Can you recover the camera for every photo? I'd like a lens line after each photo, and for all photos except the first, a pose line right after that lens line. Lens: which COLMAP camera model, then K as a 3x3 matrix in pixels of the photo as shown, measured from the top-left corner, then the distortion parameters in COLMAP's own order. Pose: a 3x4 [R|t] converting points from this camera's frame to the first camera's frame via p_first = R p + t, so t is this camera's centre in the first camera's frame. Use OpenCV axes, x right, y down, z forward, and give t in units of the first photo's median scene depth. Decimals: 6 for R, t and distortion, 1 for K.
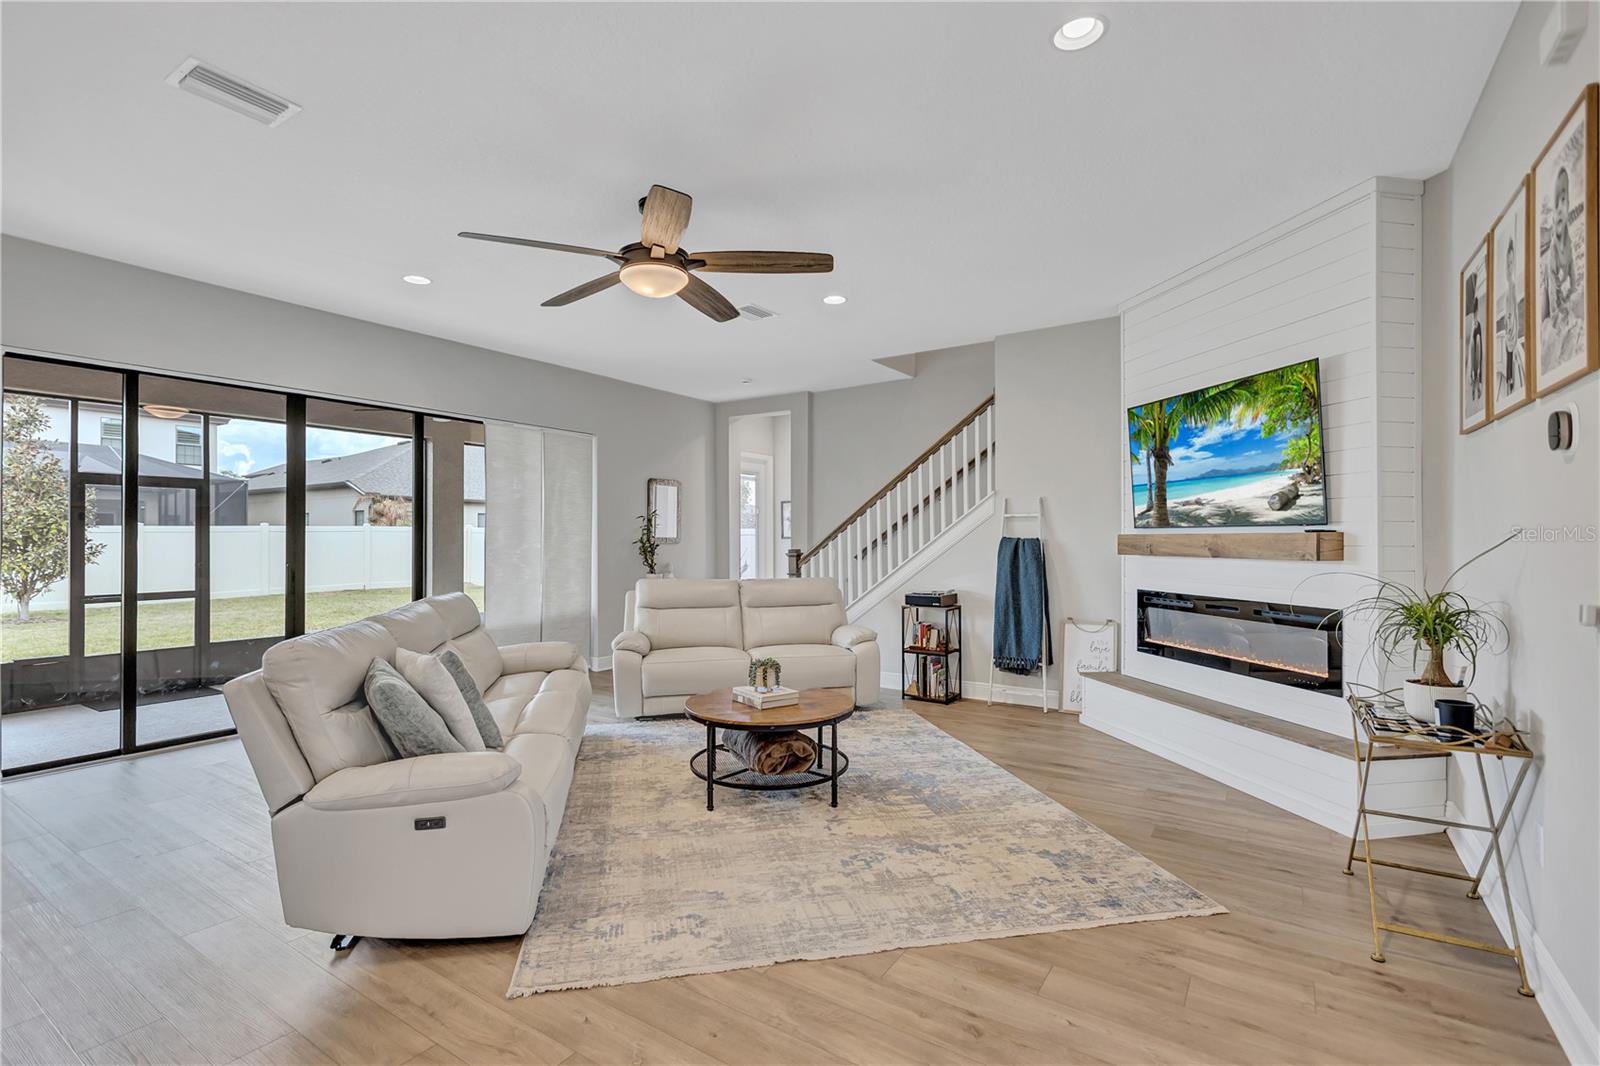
lens RADIAL K [[736.9, 0, 794.4], [0, 736.9, 527.9], [0, 0, 1]] dist [0.012591, -0.005079]
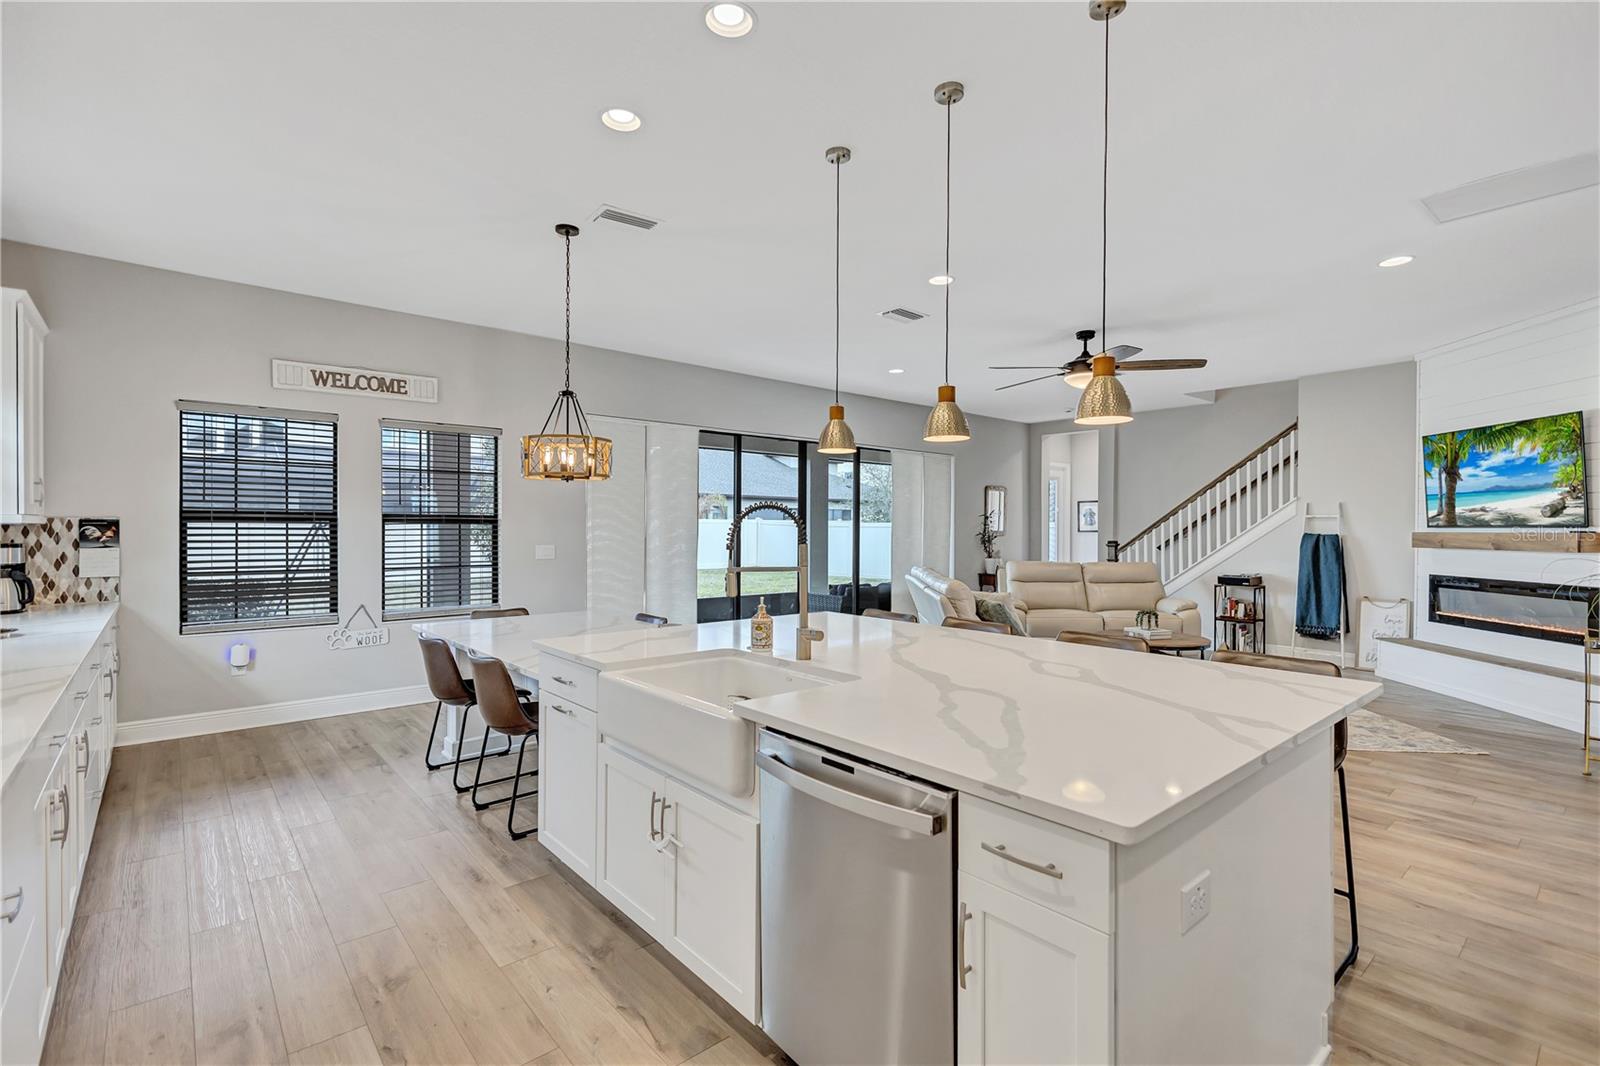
lens RADIAL K [[736.9, 0, 795.9], [0, 736.9, 528.5], [0, 0, 1]] dist [0.012591, -0.005079]
pose [[0.961905, 0.007450, -0.273282, -0.235744], [-0.003806, 0.999897, 0.013861, -0.011098], [0.273357, -0.012293, 0.961834, -0.524125]]
